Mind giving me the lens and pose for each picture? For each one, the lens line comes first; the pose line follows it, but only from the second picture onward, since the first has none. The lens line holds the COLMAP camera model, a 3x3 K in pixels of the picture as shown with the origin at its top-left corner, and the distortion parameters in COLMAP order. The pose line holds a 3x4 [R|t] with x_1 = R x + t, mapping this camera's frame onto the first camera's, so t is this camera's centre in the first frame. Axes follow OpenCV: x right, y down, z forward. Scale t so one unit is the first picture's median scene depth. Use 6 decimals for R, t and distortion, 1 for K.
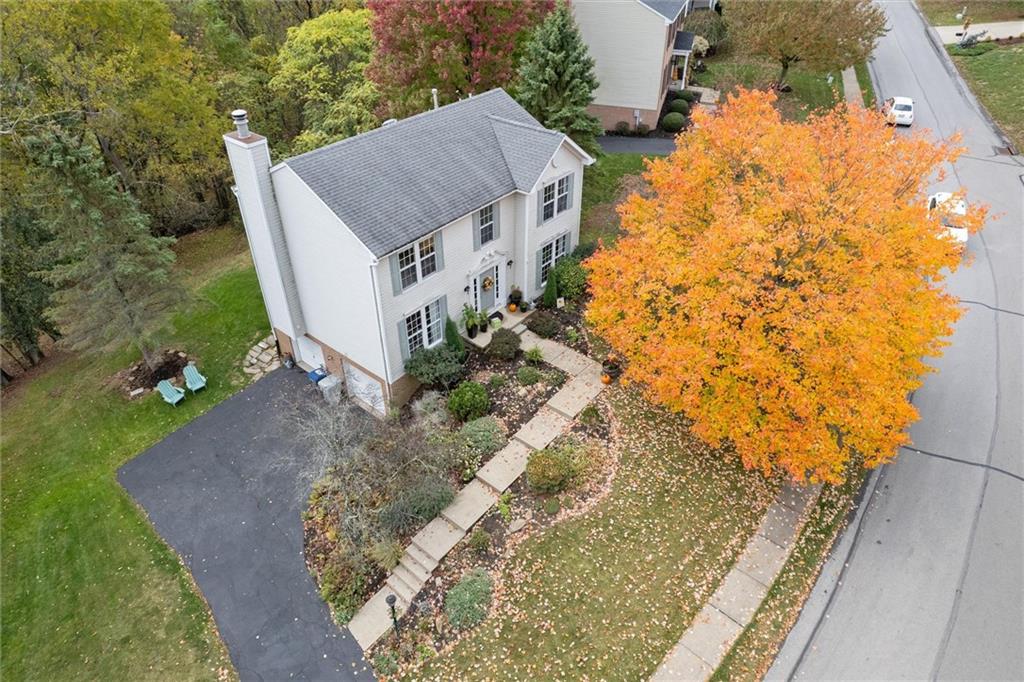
lens RADIAL K [[650.0, 0, 513.6], [0, 650.0, 343.5], [0, 0, 1]] dist [-0.053579, -0.001236]
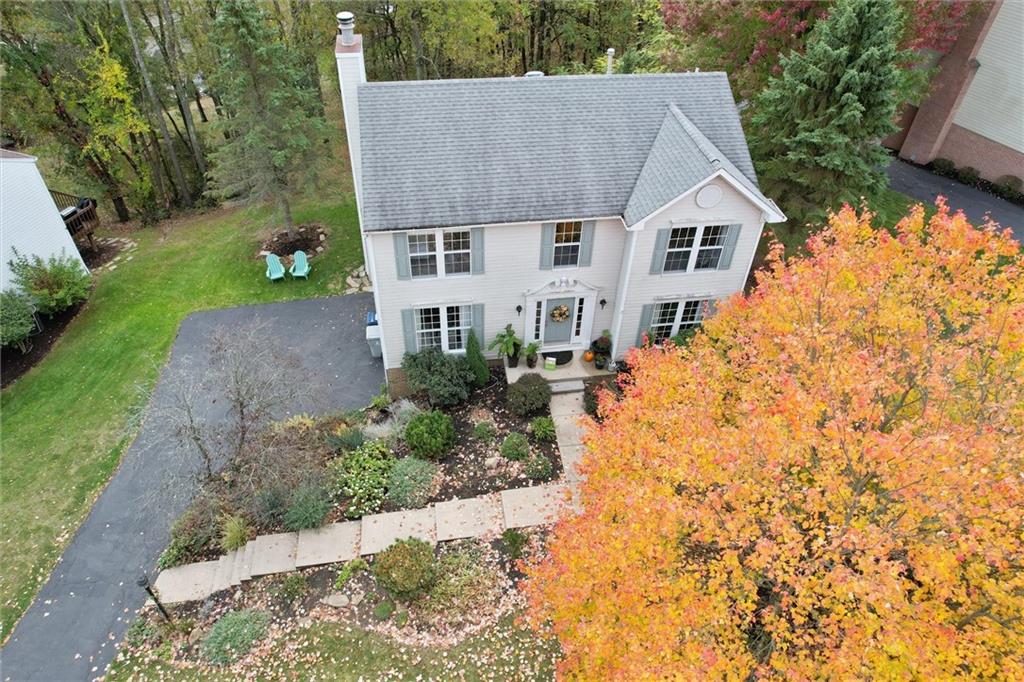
lens RADIAL K [[691.2, 0, 509.1], [0, 691.2, 341.0], [0, 0, 1]] dist [-0.039428, 0.003894]
pose [[0.741365, 0.464300, -0.484565, 0.350337], [-0.421782, 0.883978, 0.201700, -0.219377], [0.521994, 0.054848, 0.851184, 0.298644]]
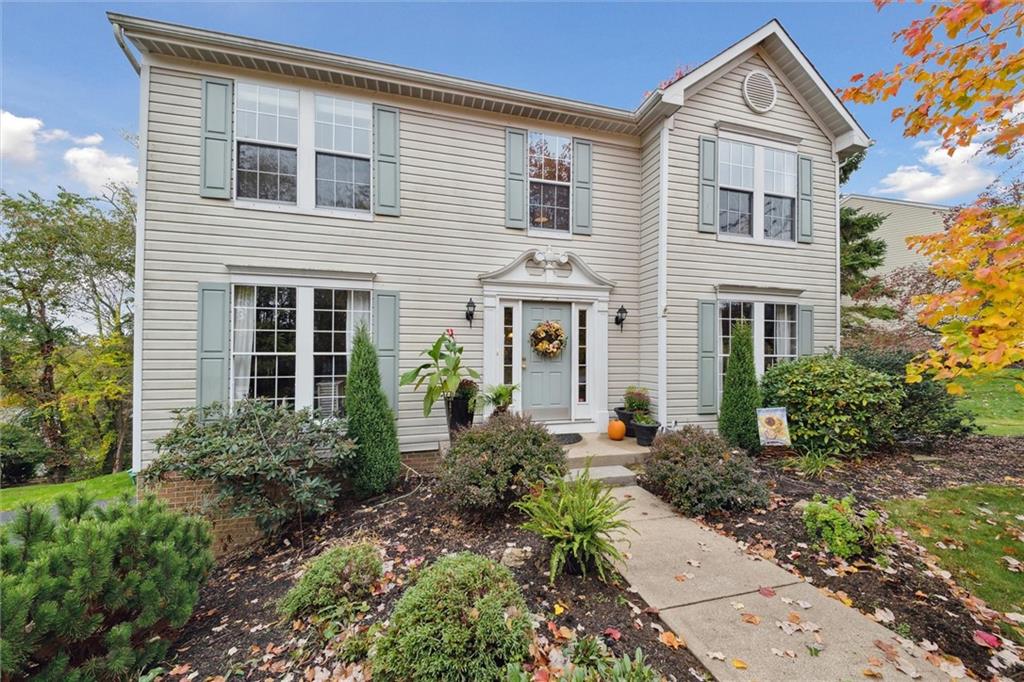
lens RADIAL K [[376.7, 0, 511.2], [0, 376.7, 345.4], [0, 0, 1]] dist [0.045178, 0.000712]
pose [[0.817029, 0.000242, -0.576596, 0.084729], [-0.349132, 0.796048, -0.494382, 0.039324], [0.458879, 0.605233, 0.650480, 0.901540]]
